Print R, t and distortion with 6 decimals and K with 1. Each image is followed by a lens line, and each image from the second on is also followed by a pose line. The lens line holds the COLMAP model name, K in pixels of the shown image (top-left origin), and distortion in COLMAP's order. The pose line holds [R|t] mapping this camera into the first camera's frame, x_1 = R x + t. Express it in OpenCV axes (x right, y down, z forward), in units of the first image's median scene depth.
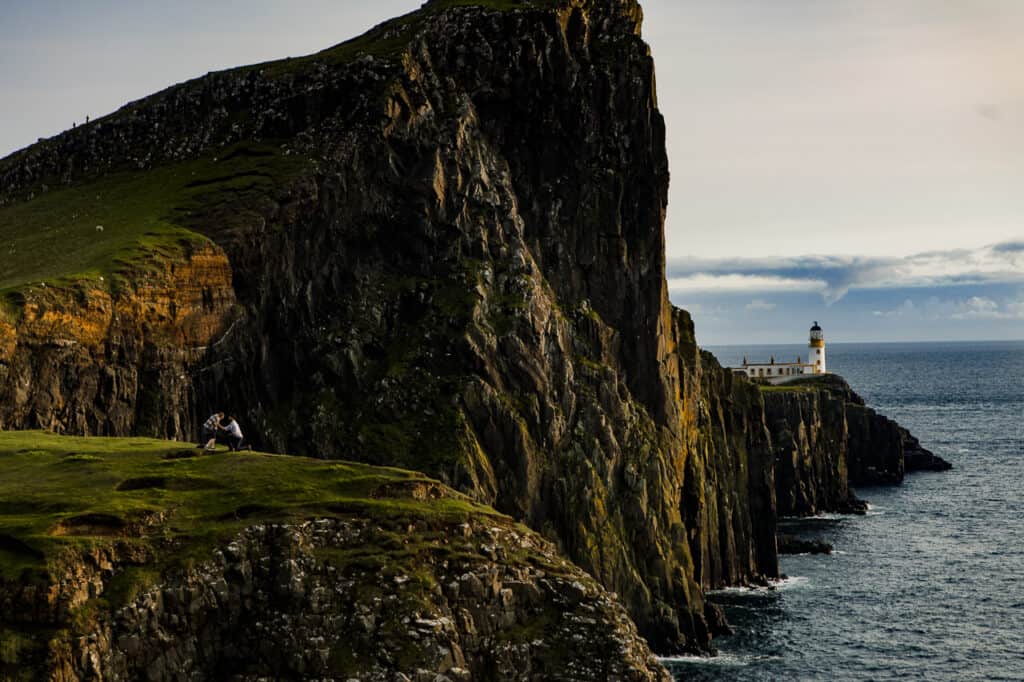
lens RADIAL K [[2157.7, 0, 462.1], [0, 2157.7, 337.9], [0, 0, 1]] dist [-0.030395, -0.232640]
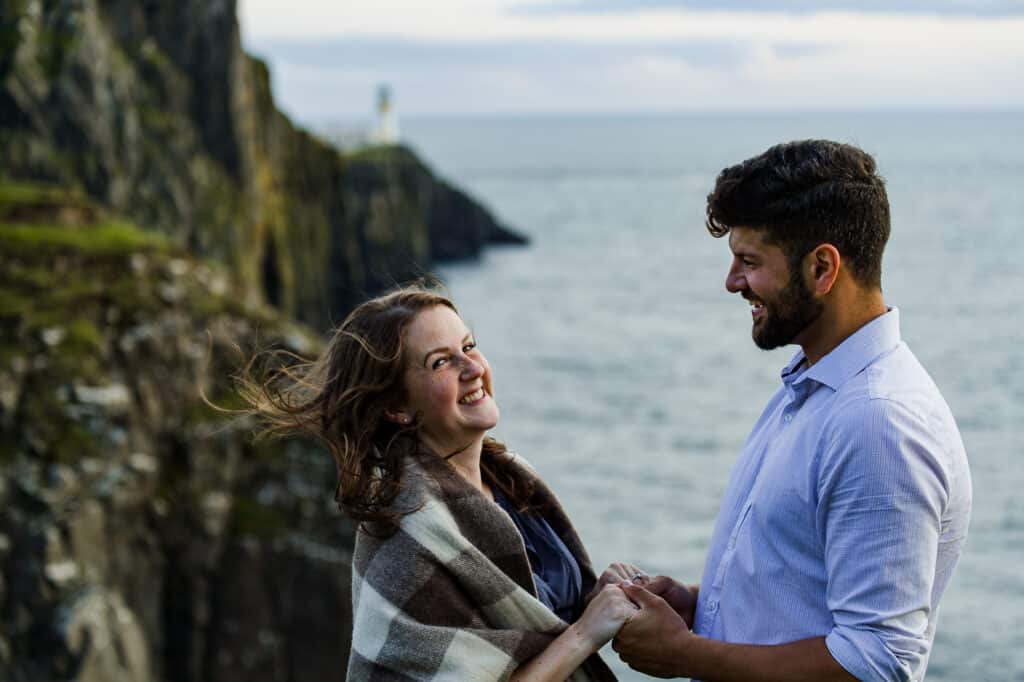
lens RADIAL K [[2351.3, 0, 512.0], [0, 2351.3, 341.0], [0, 0, 1]] dist [-0.076723, -0.265841]
pose [[0.974123, -0.014845, 0.225529, -0.015280], [-0.007151, 0.995317, 0.096405, 0.010988], [-0.225904, -0.095523, 0.969455, 0.064378]]
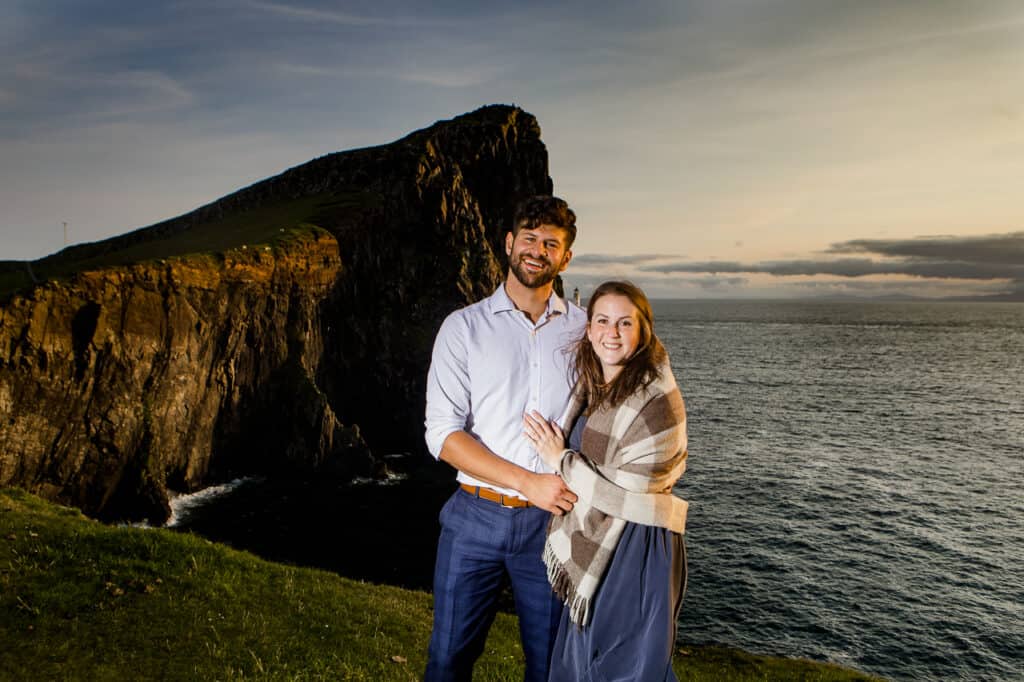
lens RADIAL K [[754.0, 0, 512.0], [0, 754.0, 341.0], [0, 0, 1]] dist [-0.026187, 0.006060]
pose [[0.993013, 0.011593, 0.117437, -0.031395], [-0.018735, 0.998029, 0.059897, 0.010361], [-0.116511, -0.061679, 0.991272, 0.311501]]
